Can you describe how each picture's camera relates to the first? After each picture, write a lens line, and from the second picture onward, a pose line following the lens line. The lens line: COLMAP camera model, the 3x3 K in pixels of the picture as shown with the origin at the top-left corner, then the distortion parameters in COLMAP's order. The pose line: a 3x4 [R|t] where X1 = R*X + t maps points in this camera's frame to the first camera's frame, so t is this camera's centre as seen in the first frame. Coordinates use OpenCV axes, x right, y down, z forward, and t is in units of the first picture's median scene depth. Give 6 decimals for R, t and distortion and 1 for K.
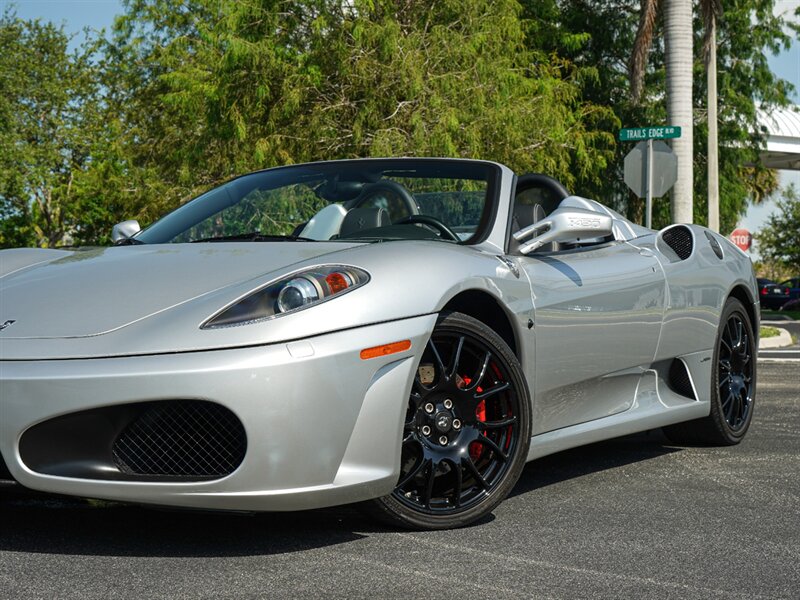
lens RADIAL K [[1448.6, 0, 401.8], [0, 1448.6, 300.0], [0, 0, 1]] dist [-0.020685, 0.075515]
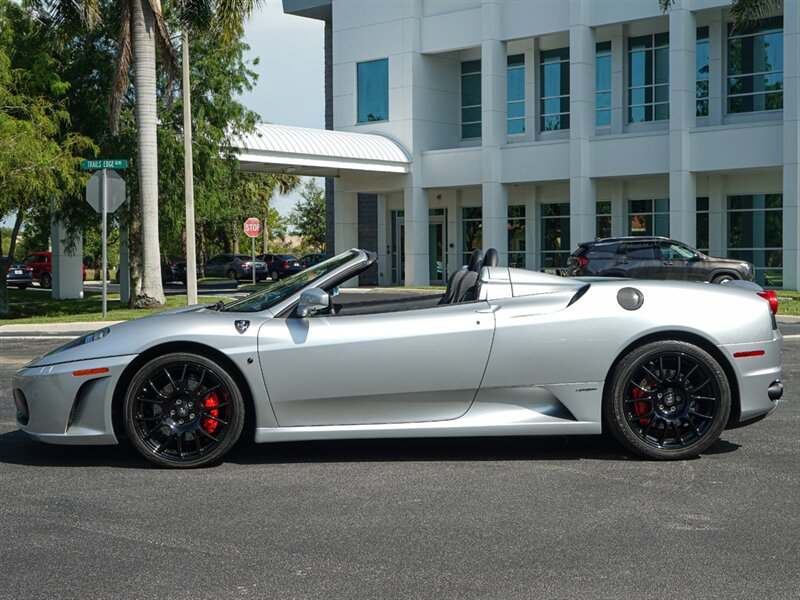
lens RADIAL K [[1230.2, 0, 402.6], [0, 1230.2, 299.2], [0, 0, 1]] dist [-0.012964, 0.015026]
pose [[0.954995, -0.021180, 0.295865, 0.096980], [0.013005, 0.999478, 0.029572, -0.021411], [-0.296337, -0.024393, 0.954772, -0.159309]]
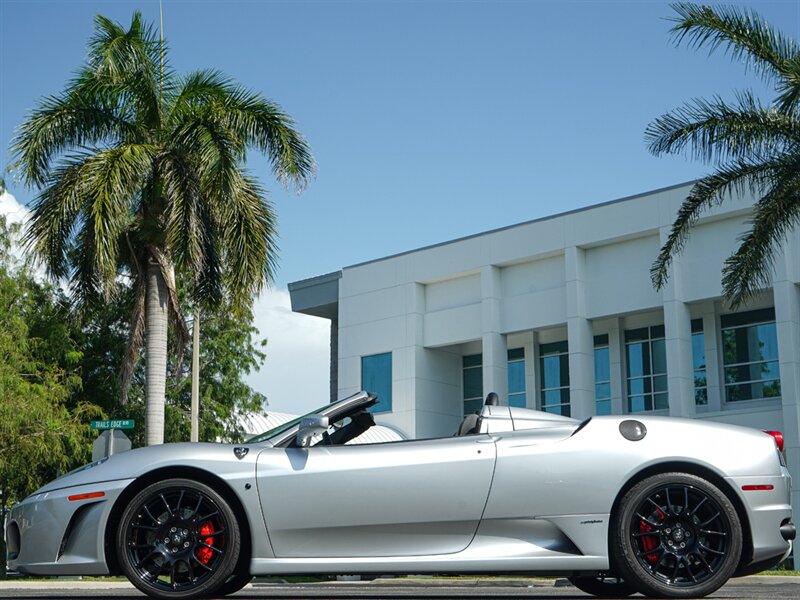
lens RADIAL K [[1214.4, 0, 376.0], [0, 1214.4, 283.3], [0, 0, 1]] dist [-0.011741, -0.021386]
pose [[0.961903, 0.060156, 0.266692, 0.098939], [0.005639, 0.970919, -0.239342, 0.029086], [-0.273334, 0.231728, 0.933590, -0.153873]]
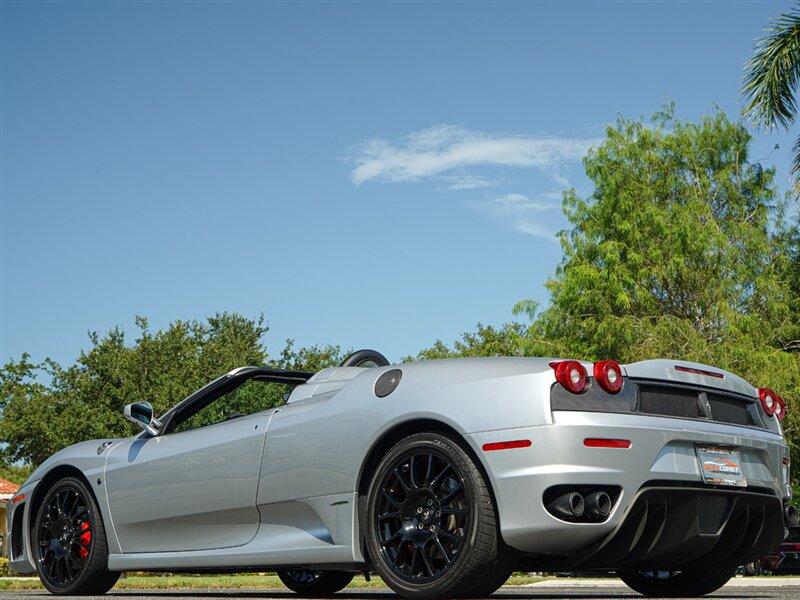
lens RADIAL K [[1404.6, 0, 397.3], [0, 1404.6, 299.3], [0, 0, 1]] dist [-0.011930, -0.031727]
pose [[0.865778, -0.105651, -0.489149, 0.405432], [0.006378, 0.979710, -0.200318, 0.031587], [0.500388, 0.170311, 0.848885, -0.113074]]
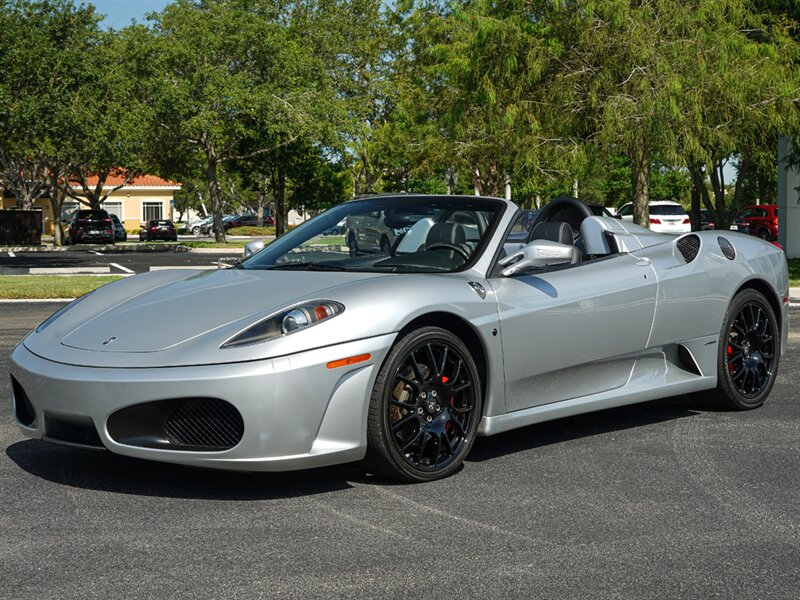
lens RADIAL K [[1373.2, 0, 434.0], [0, 1373.2, 280.5], [0, 0, 1]] dist [-0.008846, 0.090492]
pose [[0.978795, -0.003405, -0.204812, 0.067123], [0.011586, 0.999181, 0.038758, -0.018663], [0.204512, -0.040310, 0.978034, -0.061145]]
